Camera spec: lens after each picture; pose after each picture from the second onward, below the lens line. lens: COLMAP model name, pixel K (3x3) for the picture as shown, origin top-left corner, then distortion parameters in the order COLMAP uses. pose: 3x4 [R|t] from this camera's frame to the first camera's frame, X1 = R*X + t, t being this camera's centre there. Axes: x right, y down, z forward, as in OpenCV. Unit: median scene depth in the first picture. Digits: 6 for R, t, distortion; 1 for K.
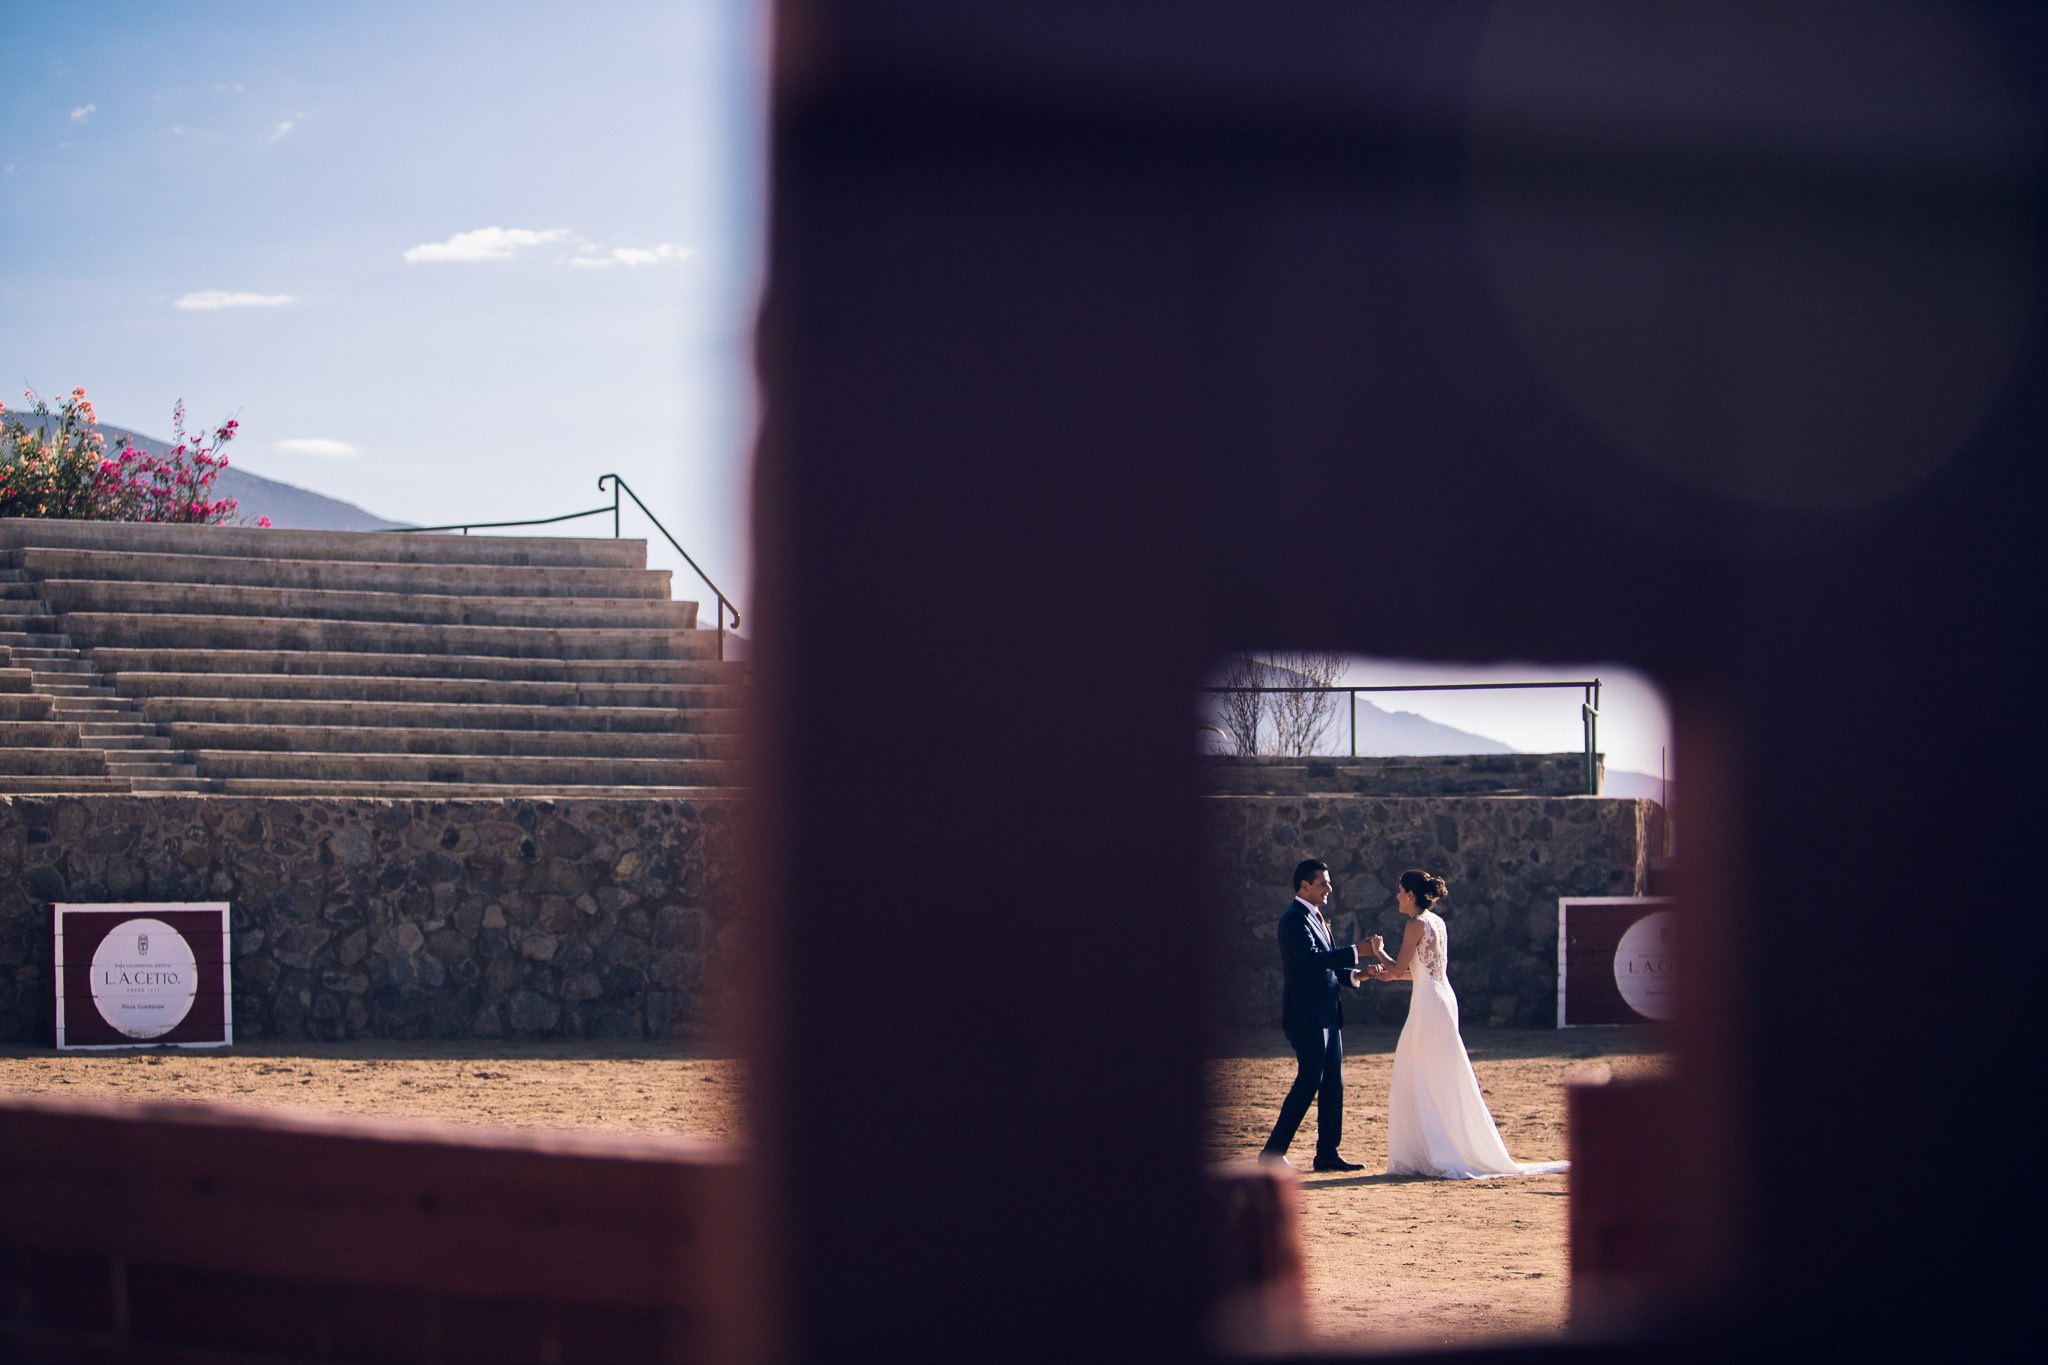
lens RADIAL K [[4314.1, 0, 1024.0], [0, 4314.1, 682.5], [0, 0, 1]] dist [-0.193466, 0.091974]
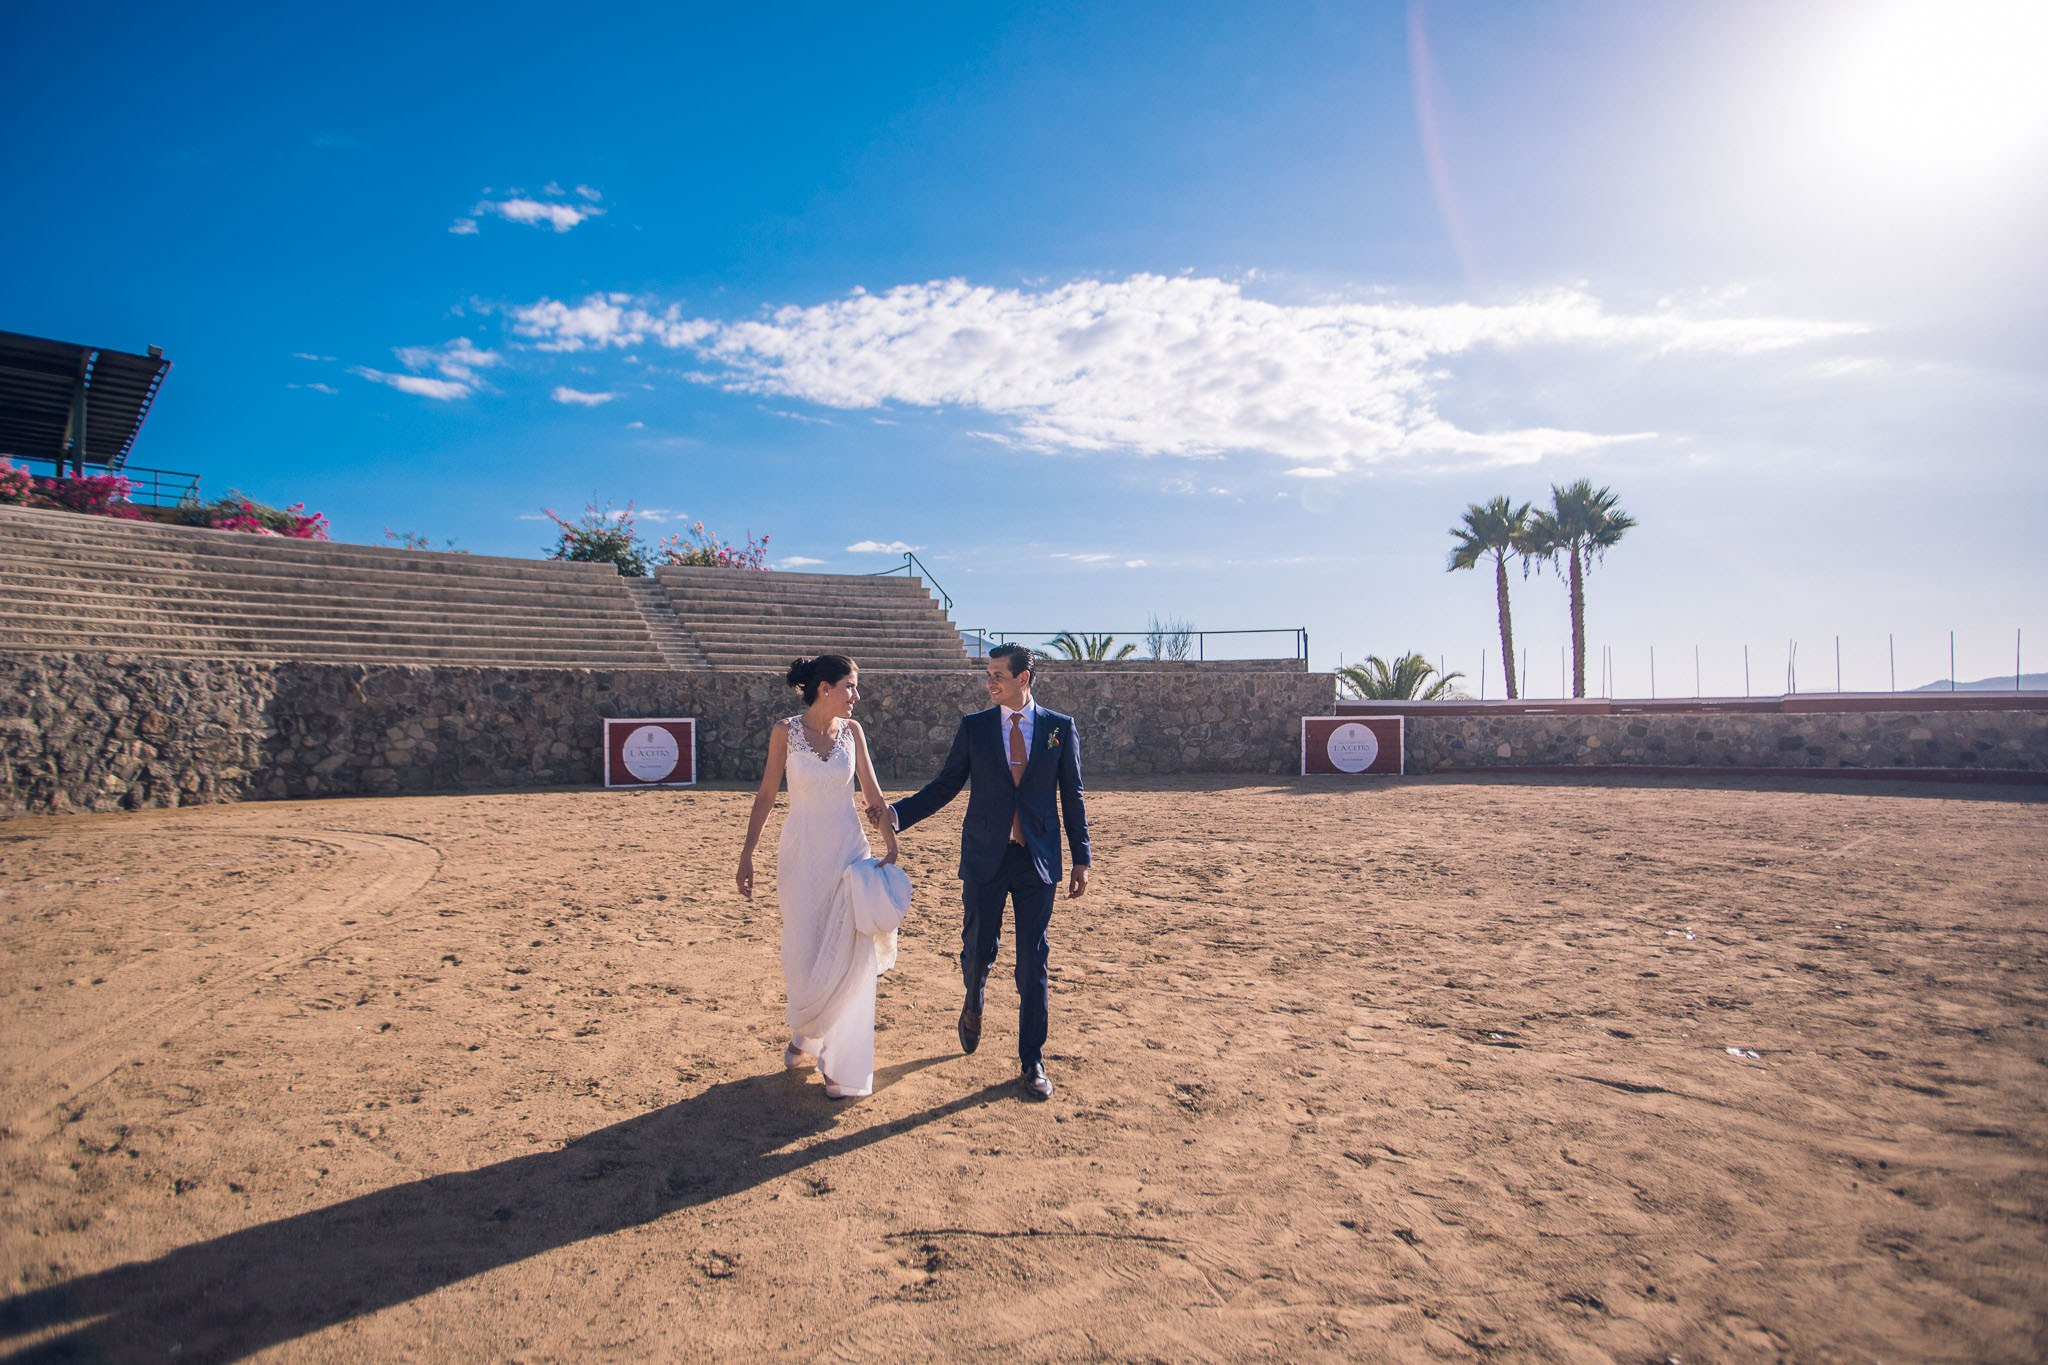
lens RADIAL K [[1154.8, 0, 1024.0], [0, 1154.8, 682.5], [0, 0, 1]] dist [-0.000985, -0.000034]
pose [[0.998343, -0.000505, -0.057549, 0.014574], [0.001527, 0.999842, 0.017715, 0.021099], [0.057531, -0.017773, 0.998185, 0.388746]]
